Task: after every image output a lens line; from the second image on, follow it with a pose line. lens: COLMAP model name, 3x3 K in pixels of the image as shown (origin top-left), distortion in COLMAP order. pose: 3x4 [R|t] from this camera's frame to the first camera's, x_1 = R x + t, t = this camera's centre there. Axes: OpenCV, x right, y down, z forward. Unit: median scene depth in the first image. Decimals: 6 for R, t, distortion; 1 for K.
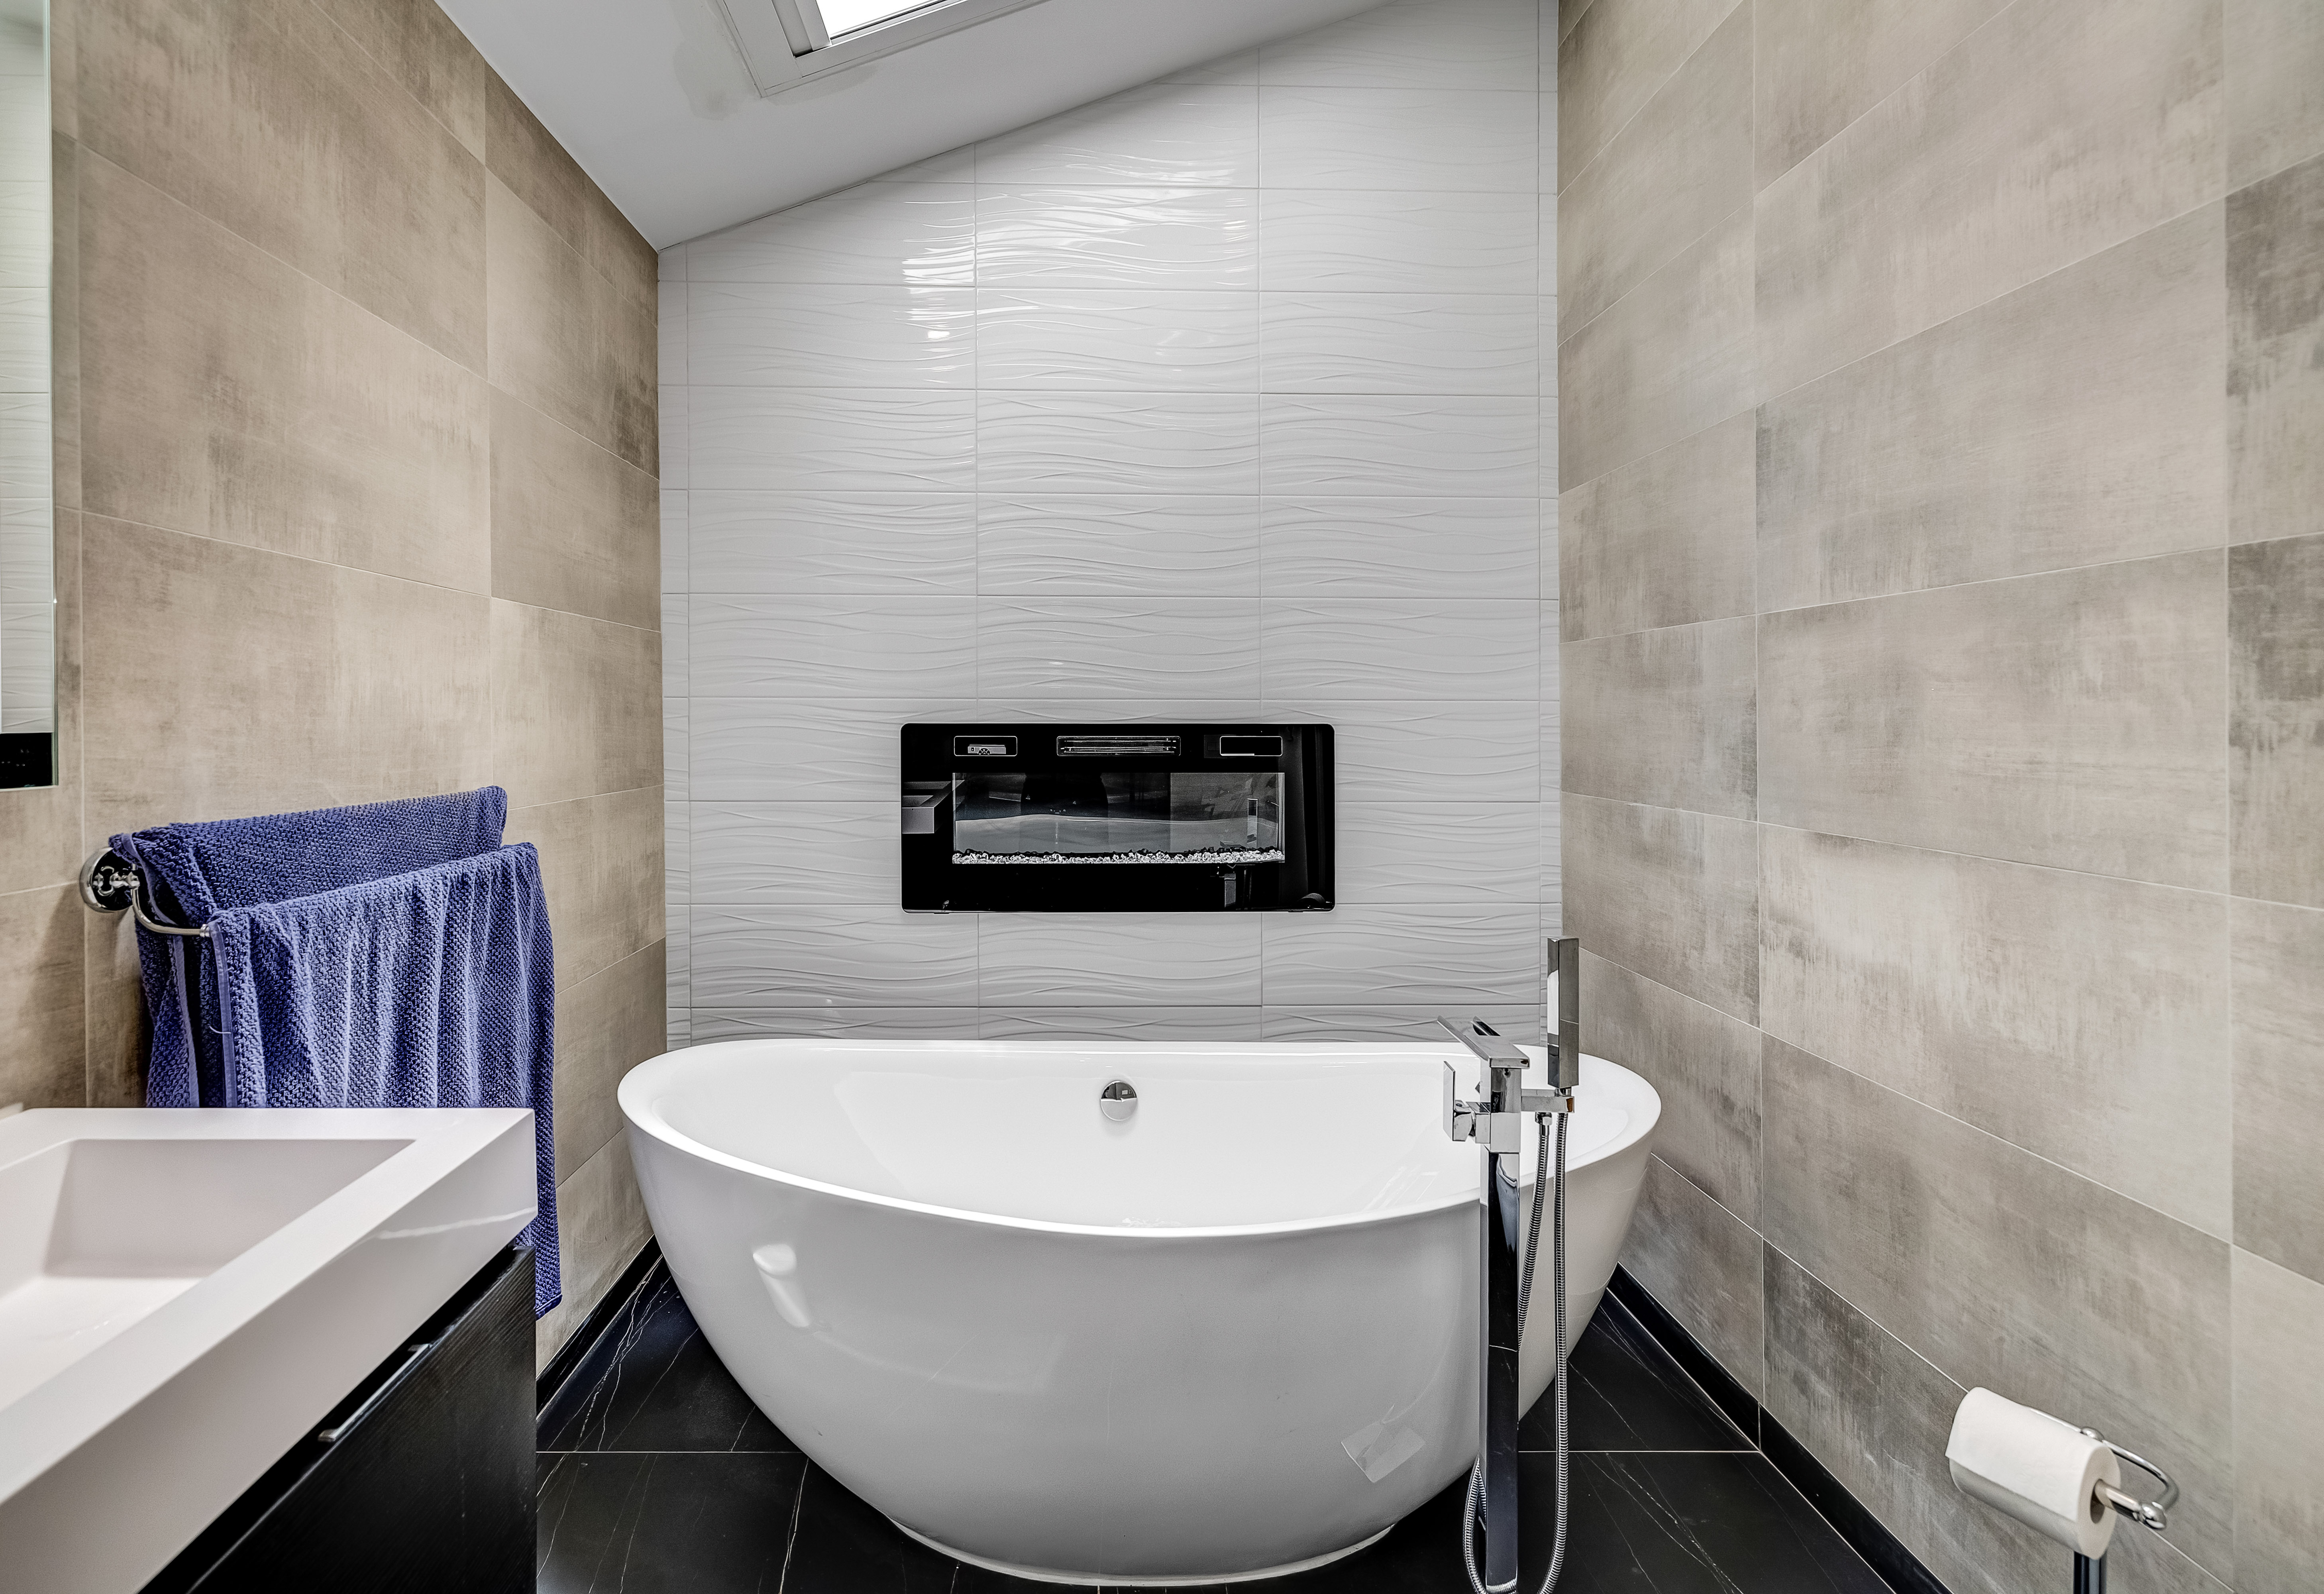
lens RADIAL K [[1065.6, 0, 1155.5], [0, 1065.6, 719.5], [0, 0, 1]] dist [0.009727, 0.000005]
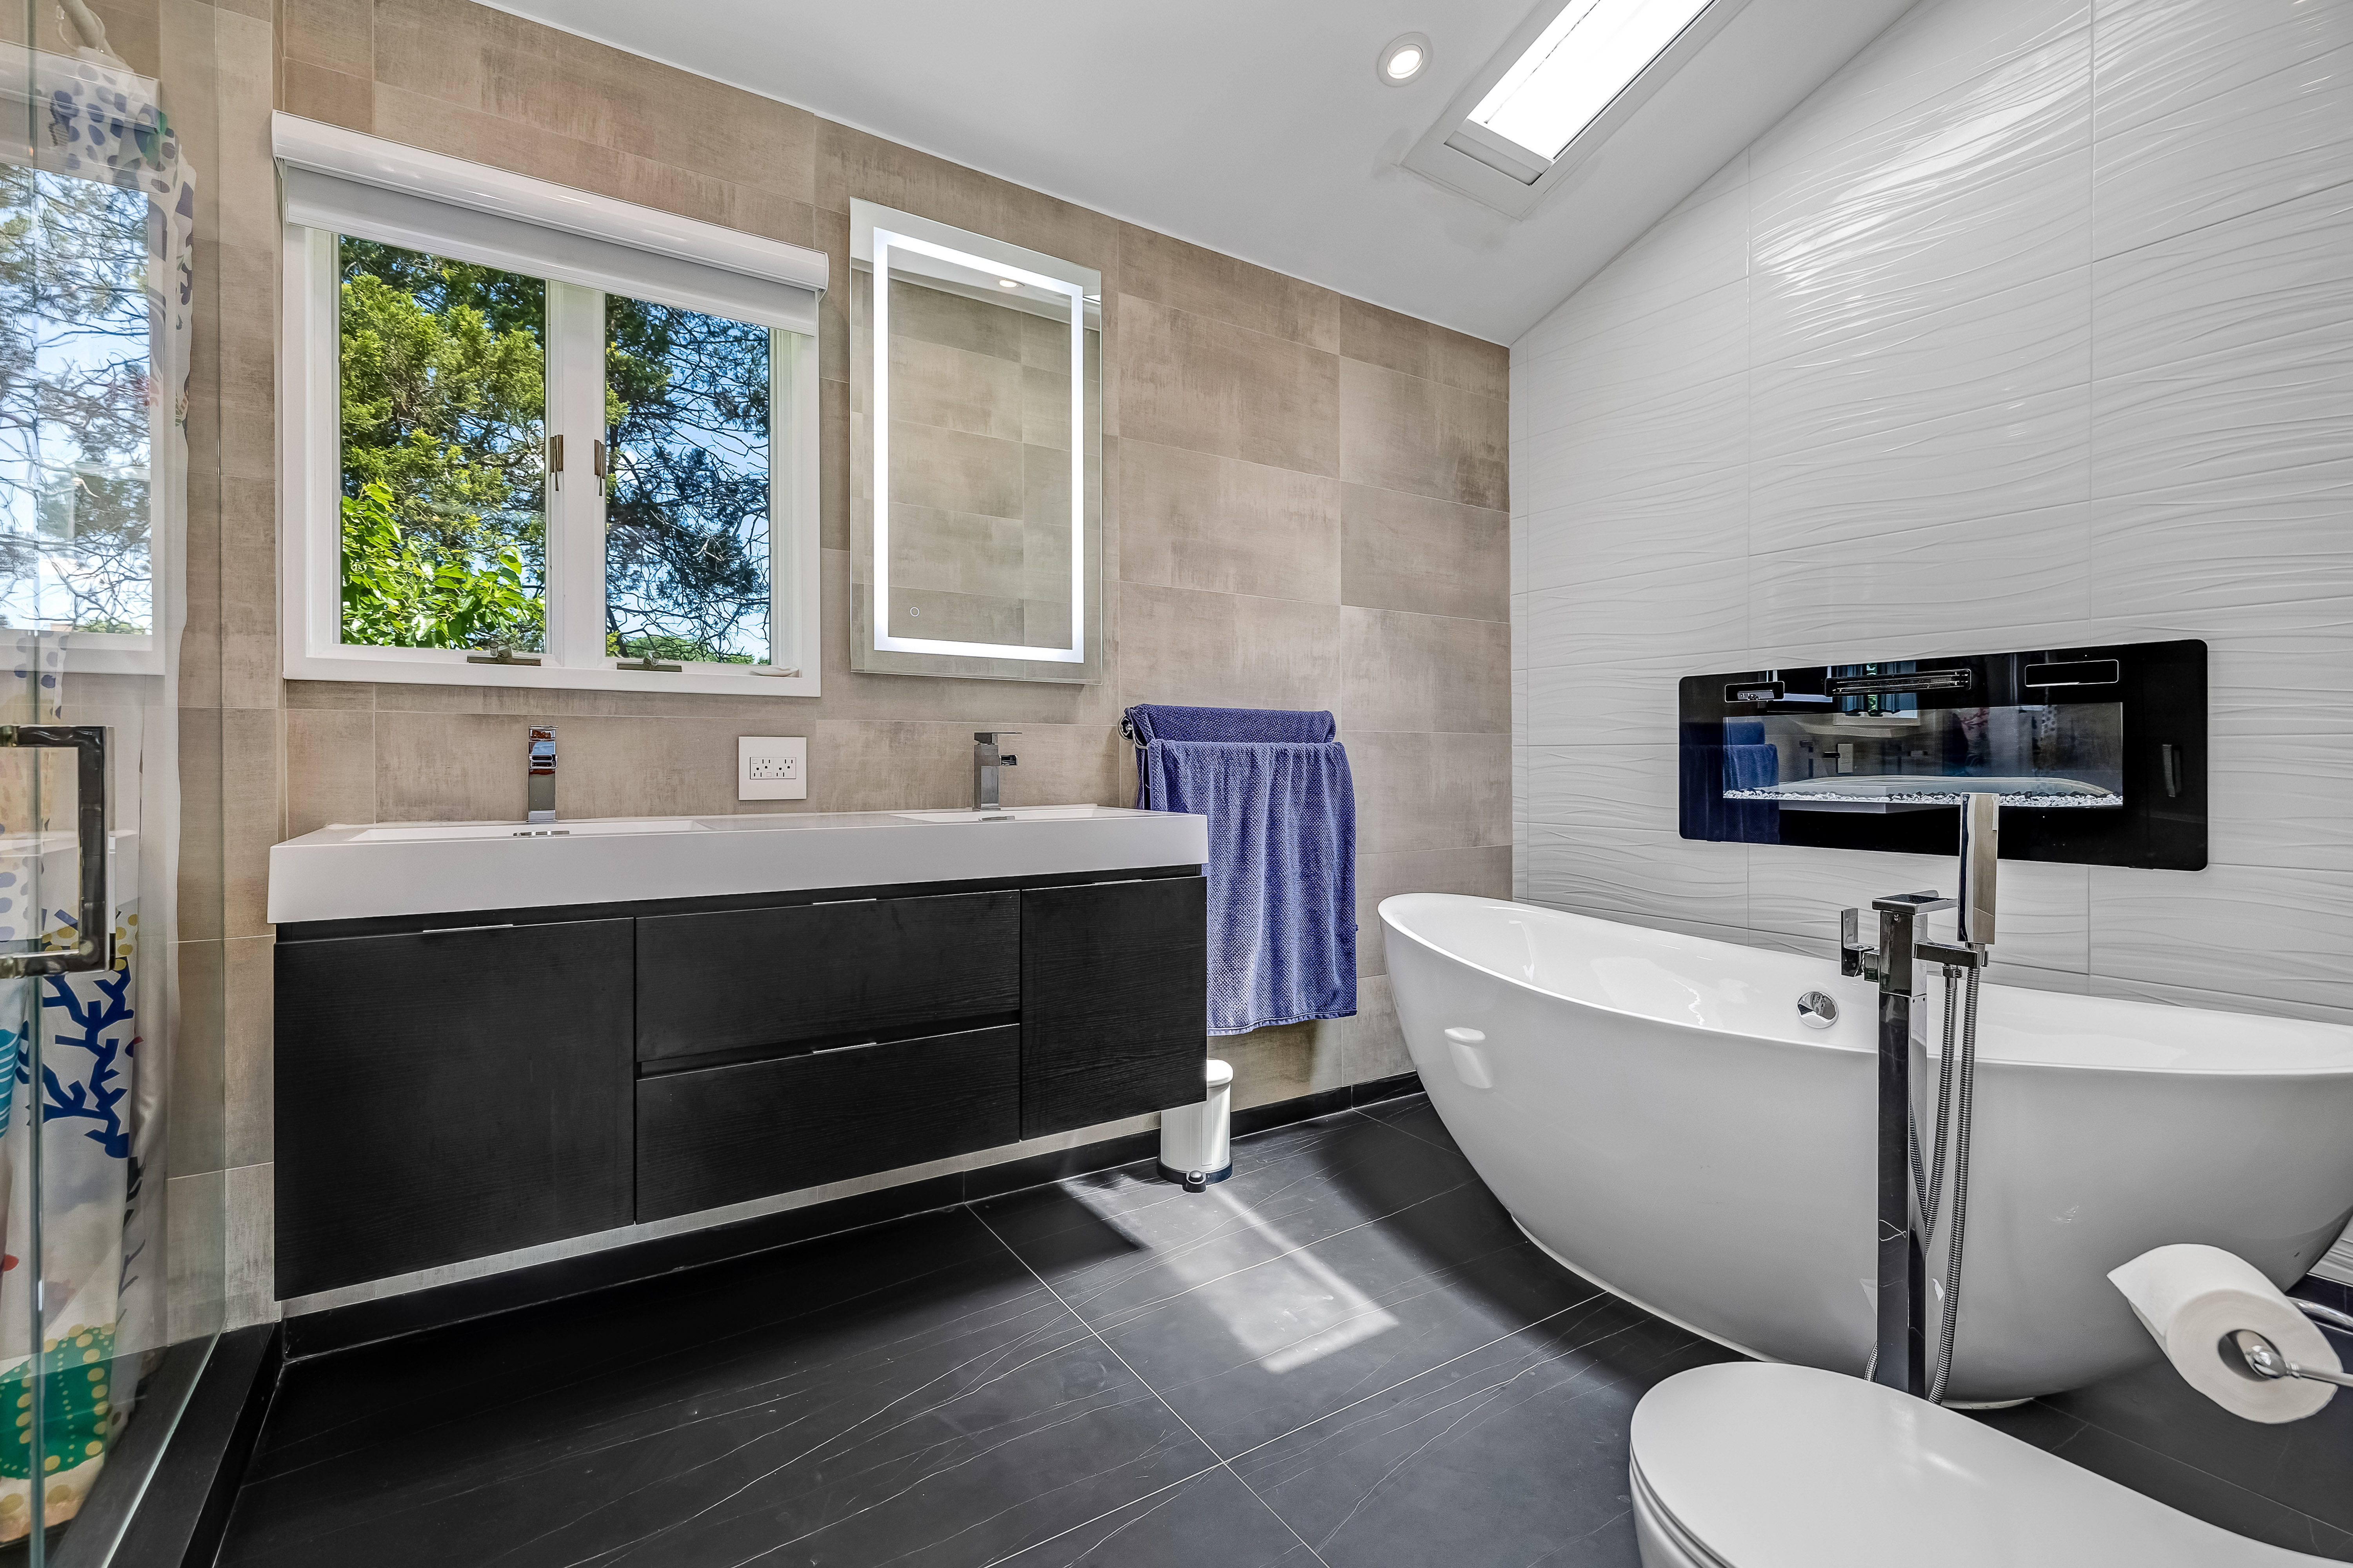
lens RADIAL K [[1075.9, 0, 1185.1], [0, 1075.9, 733.8], [0, 0, 1]] dist [0.016021, -0.000181]
pose [[0.528423, -0.033029, -0.848338, 0.663903], [0.012295, 0.999436, -0.031254, 0.134554], [0.848892, 0.006085, 0.528531, -0.111795]]
